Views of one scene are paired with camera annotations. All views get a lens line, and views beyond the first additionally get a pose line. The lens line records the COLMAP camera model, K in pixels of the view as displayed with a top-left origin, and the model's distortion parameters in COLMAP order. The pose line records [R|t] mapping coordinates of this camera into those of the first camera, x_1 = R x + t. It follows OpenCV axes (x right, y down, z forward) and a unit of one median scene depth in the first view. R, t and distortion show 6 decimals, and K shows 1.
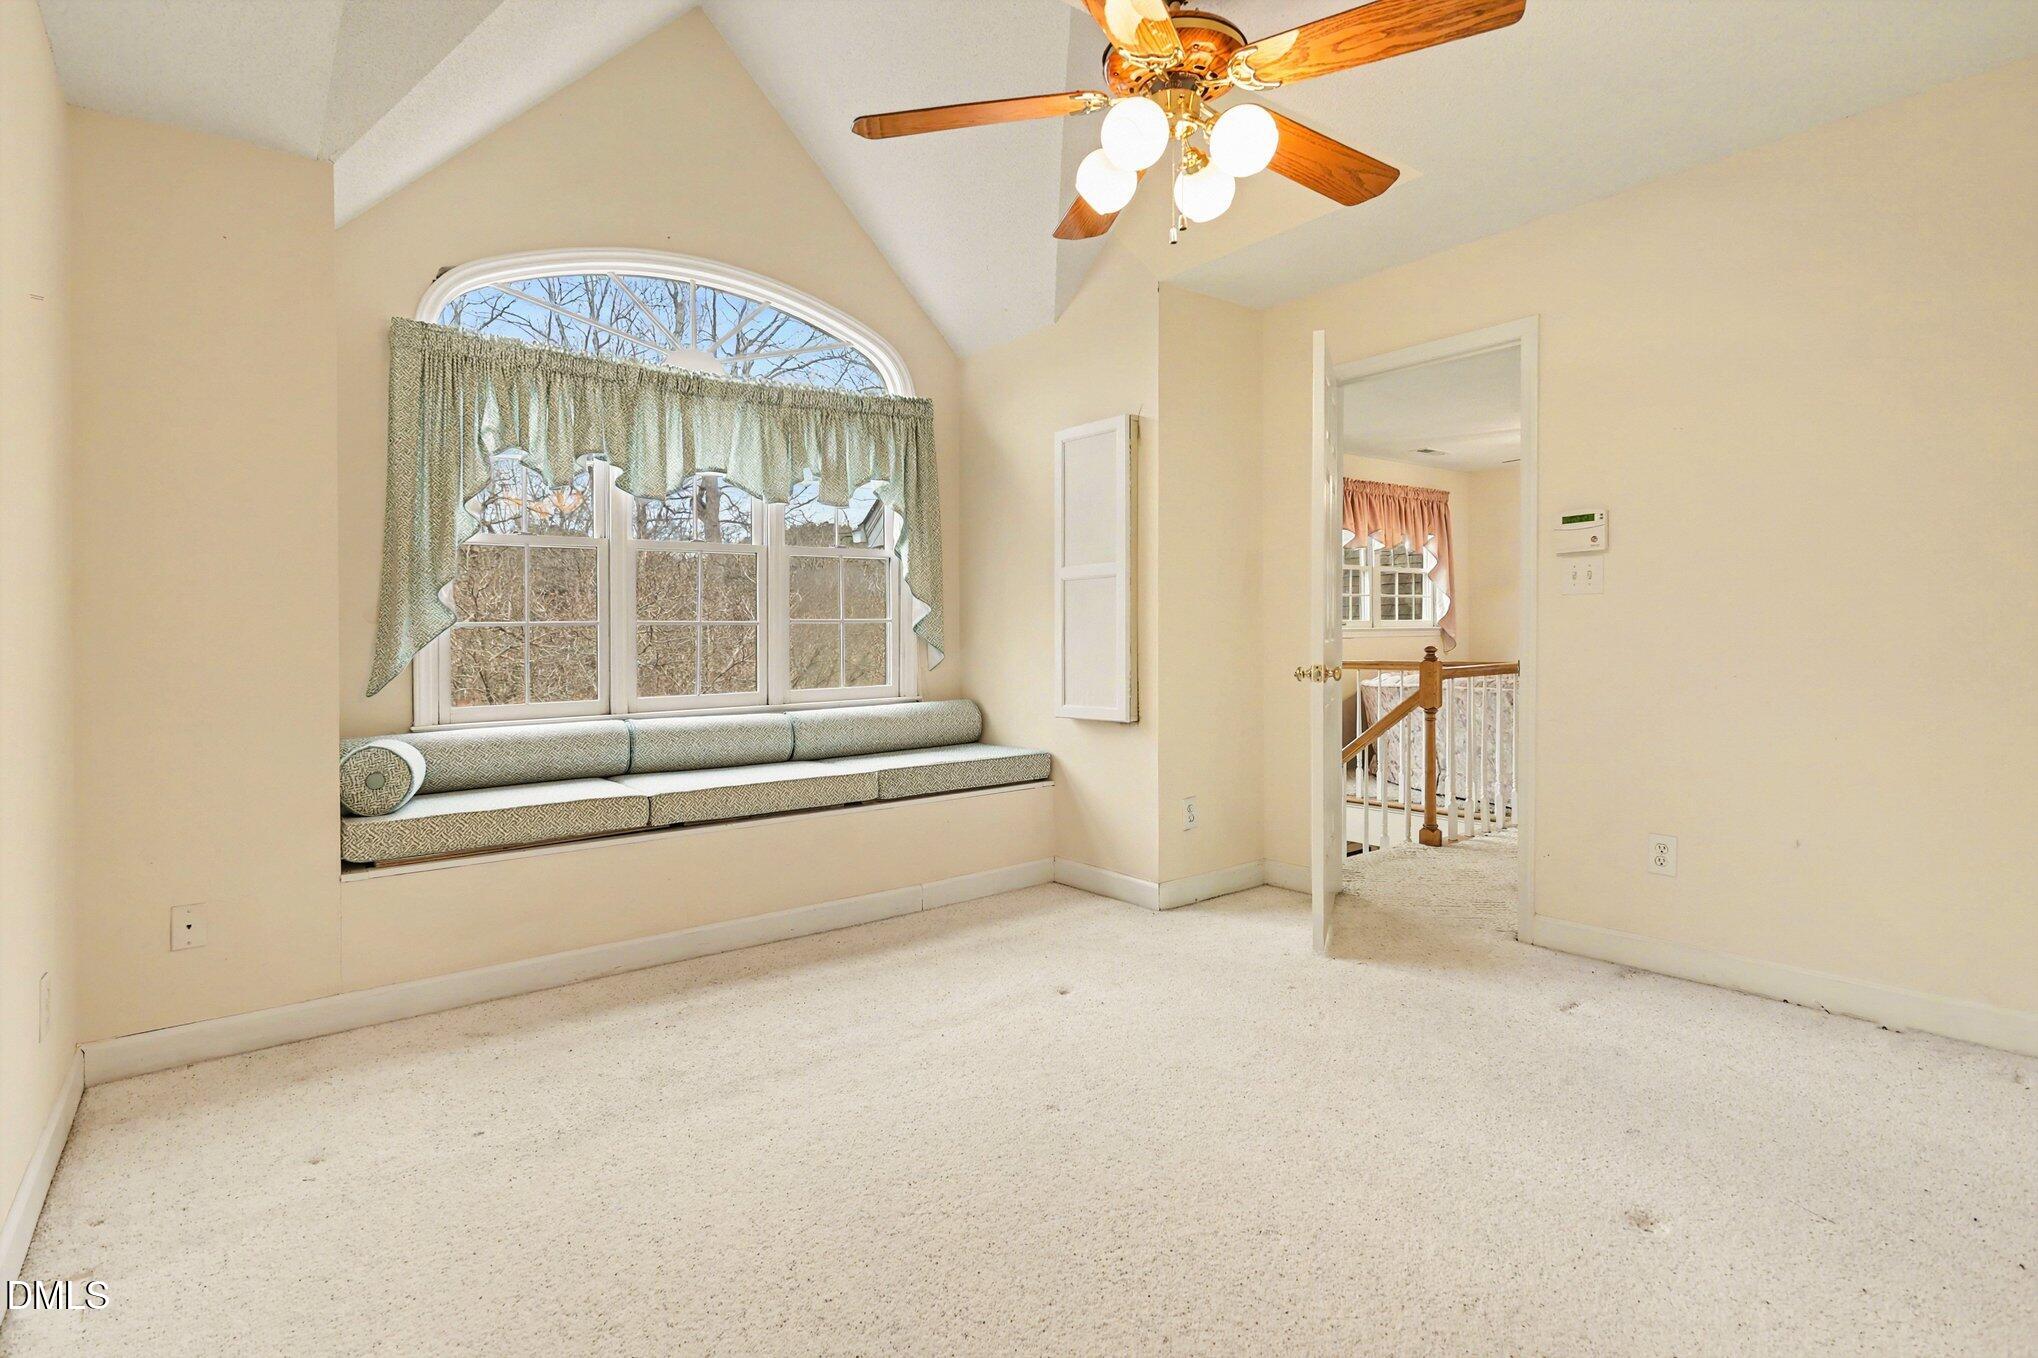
lens RADIAL K [[1027.4, 0, 1022.0], [0, 1027.4, 660.0], [0, 0, 1]] dist [-0.001310, -0.001168]
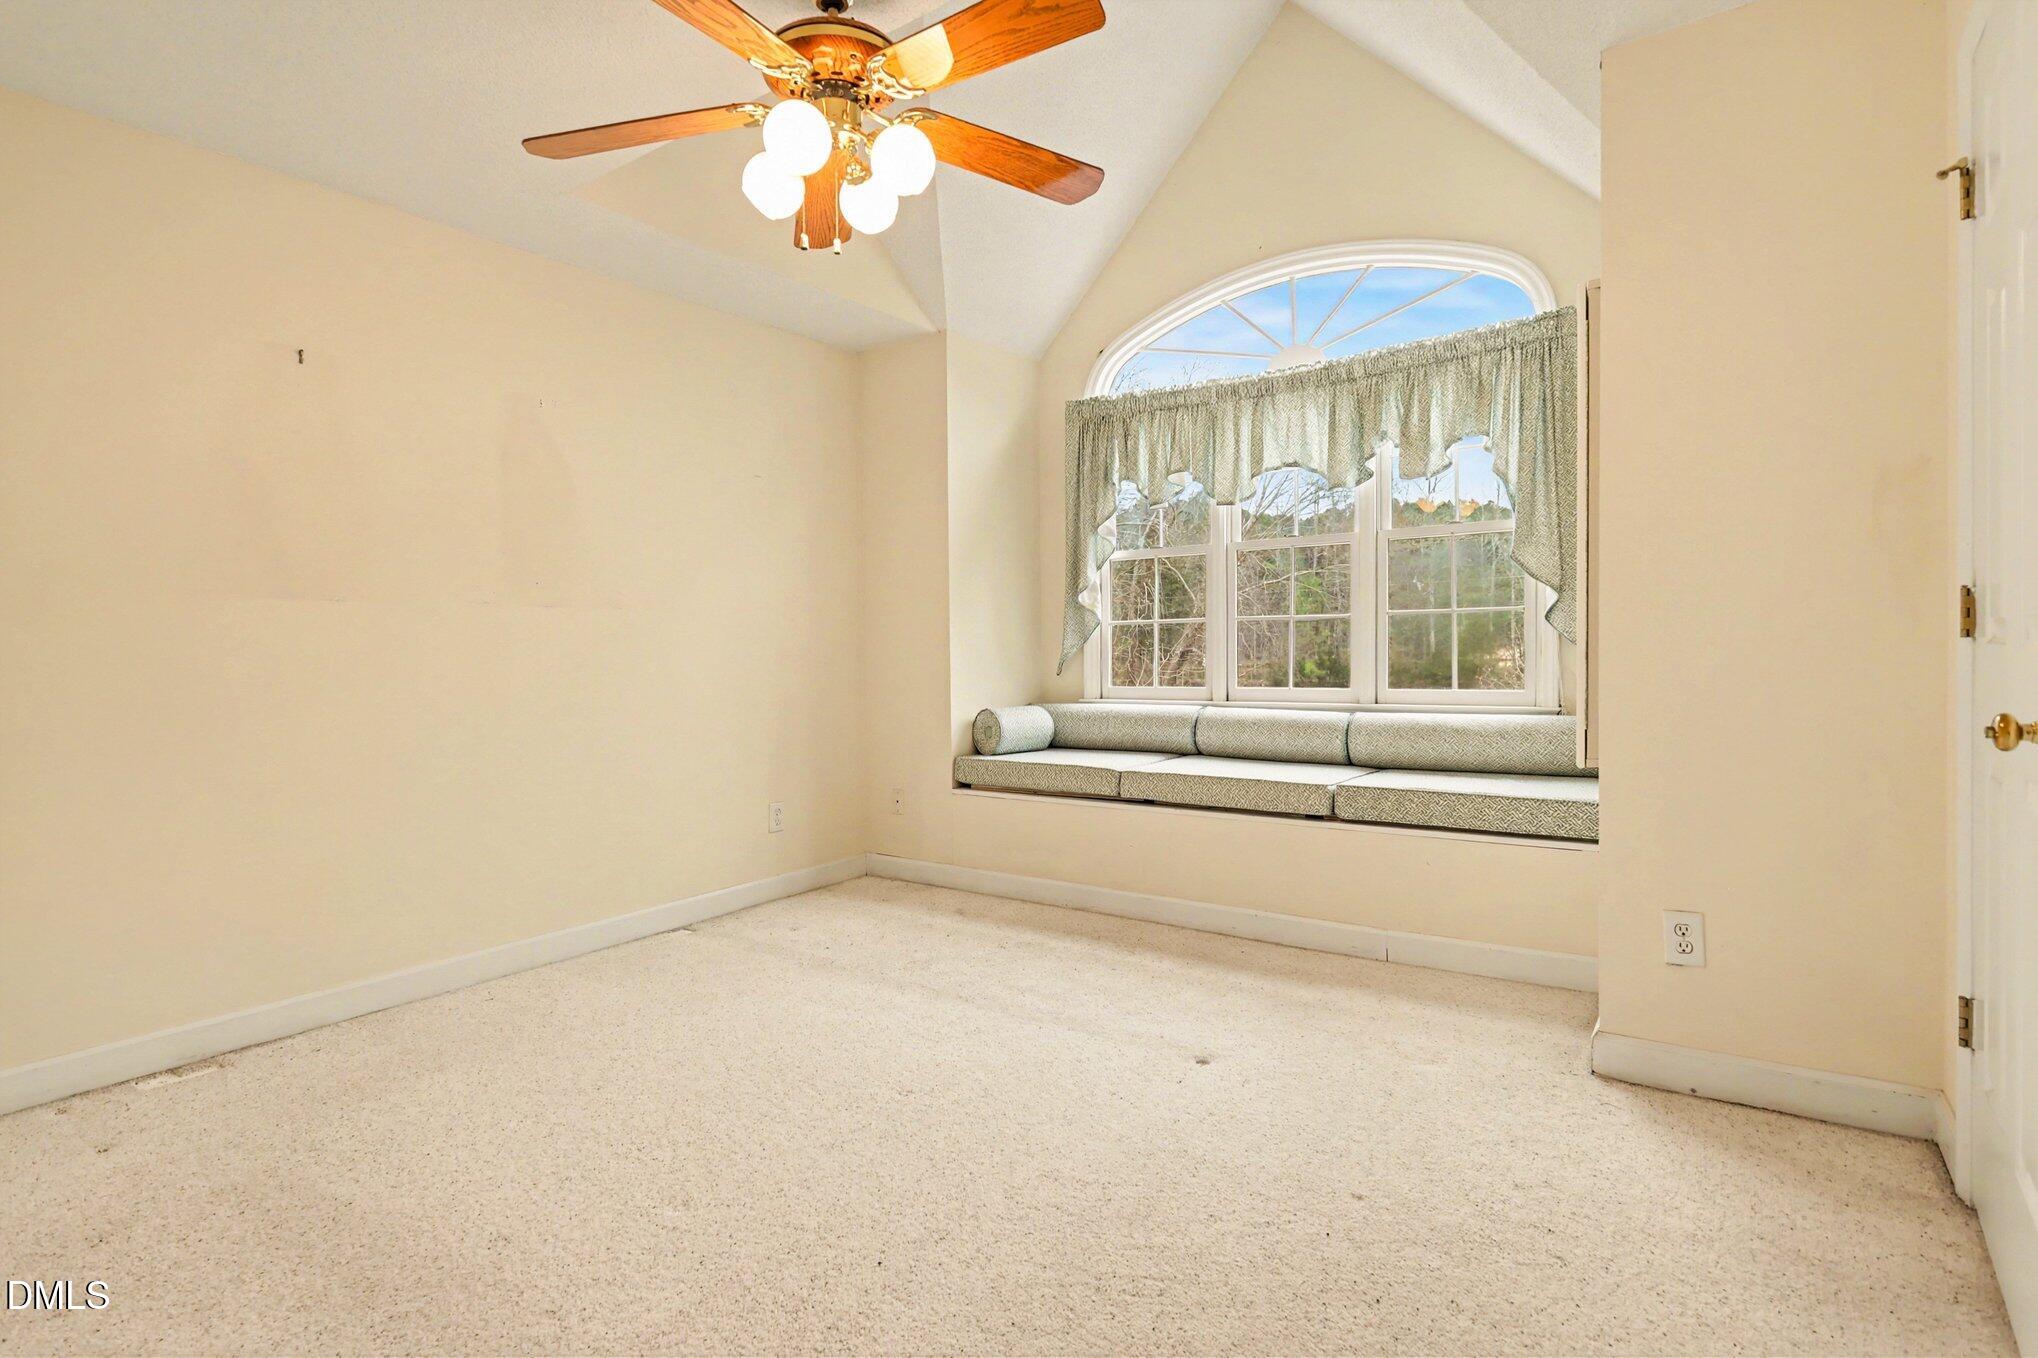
lens RADIAL K [[1027.4, 0, 1022.4], [0, 1027.4, 674.1], [0, 0, 1]] dist [-0.001310, -0.001168]
pose [[0.267918, 0.038597, -0.962668, 0.640025], [-0.009637, 0.999255, 0.037382, -0.017378], [0.963393, -0.000738, 0.268091, 0.512361]]
